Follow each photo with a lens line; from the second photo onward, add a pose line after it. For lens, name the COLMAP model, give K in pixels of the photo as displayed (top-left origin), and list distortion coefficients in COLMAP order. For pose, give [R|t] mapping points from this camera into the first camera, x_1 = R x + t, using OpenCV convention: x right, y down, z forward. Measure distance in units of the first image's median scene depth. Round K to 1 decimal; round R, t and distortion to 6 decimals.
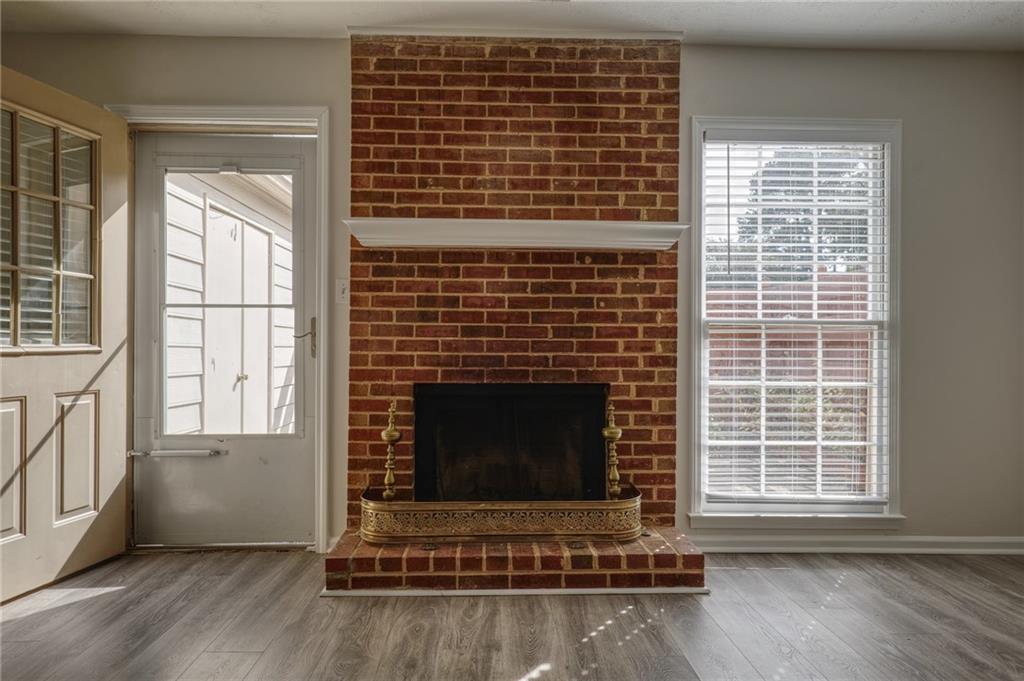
lens RADIAL K [[671.0, 0, 512.5], [0, 671.0, 341.8], [0, 0, 1]] dist [0.007384, 0.005052]
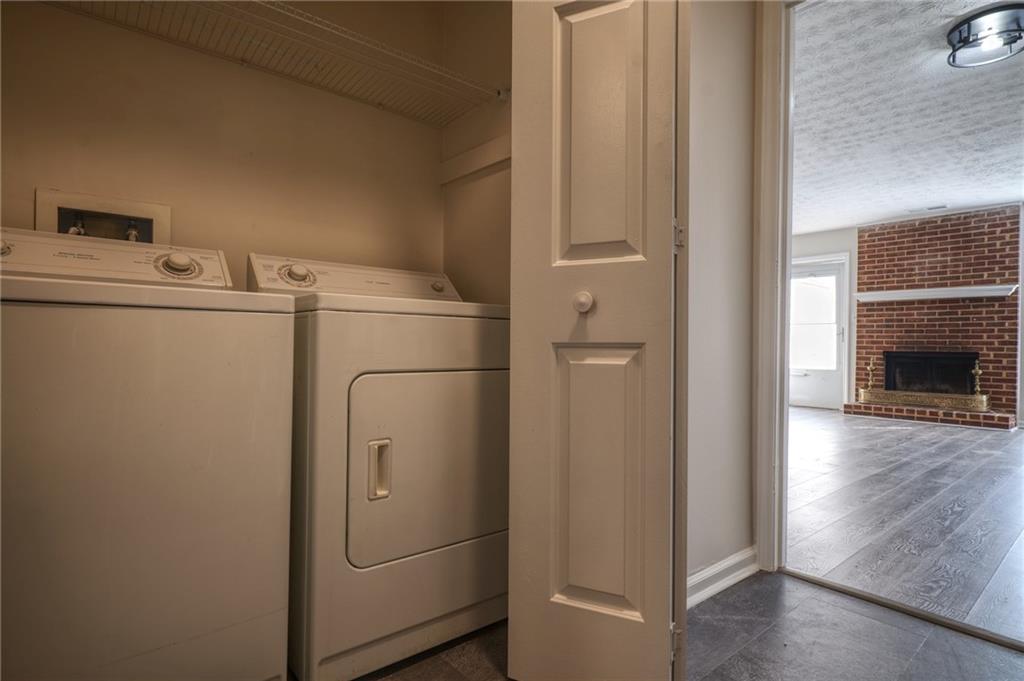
lens RADIAL K [[527.8, 0, 511.6], [0, 527.8, 343.1], [0, 0, 1]] dist [0.001336, -0.000710]
pose [[0.620266, 0.002489, -0.784388, 0.593769], [-0.008476, 0.999958, -0.003530, 0.050274], [0.784346, 0.008839, 0.620261, -1.497737]]
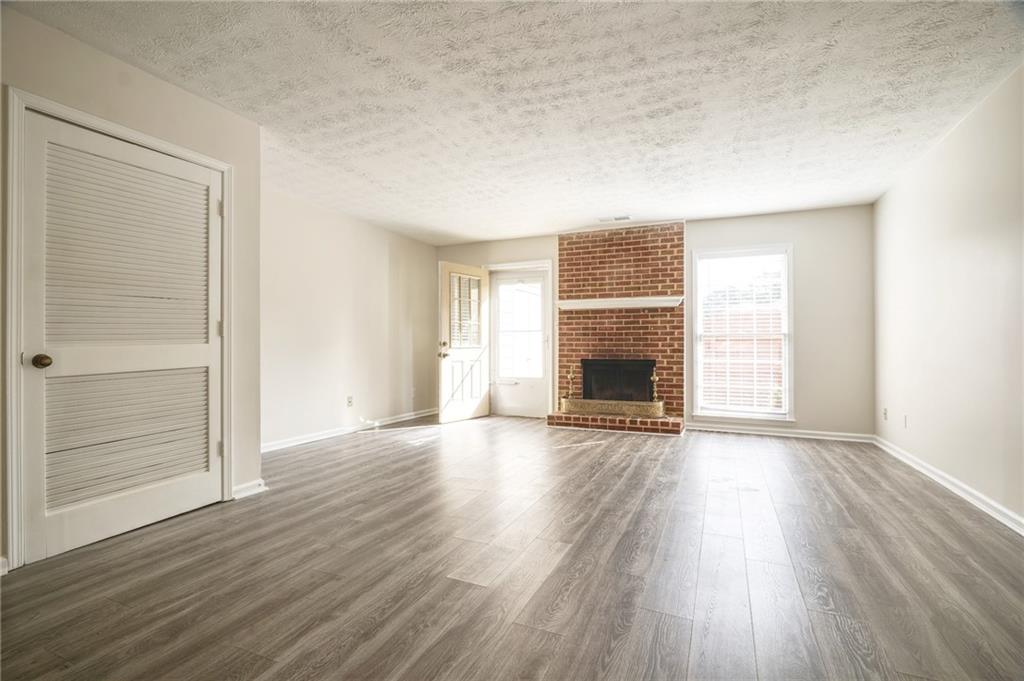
lens RADIAL K [[478.9, 0, 508.4], [0, 478.9, 340.3], [0, 0, 1]] dist [-0.002483, 0.000348]
pose [[0.897539, -0.008791, -0.440847, 0.445267], [0.006149, 0.999954, -0.007422, -0.000994], [0.440892, 0.003951, 0.897552, -0.874578]]
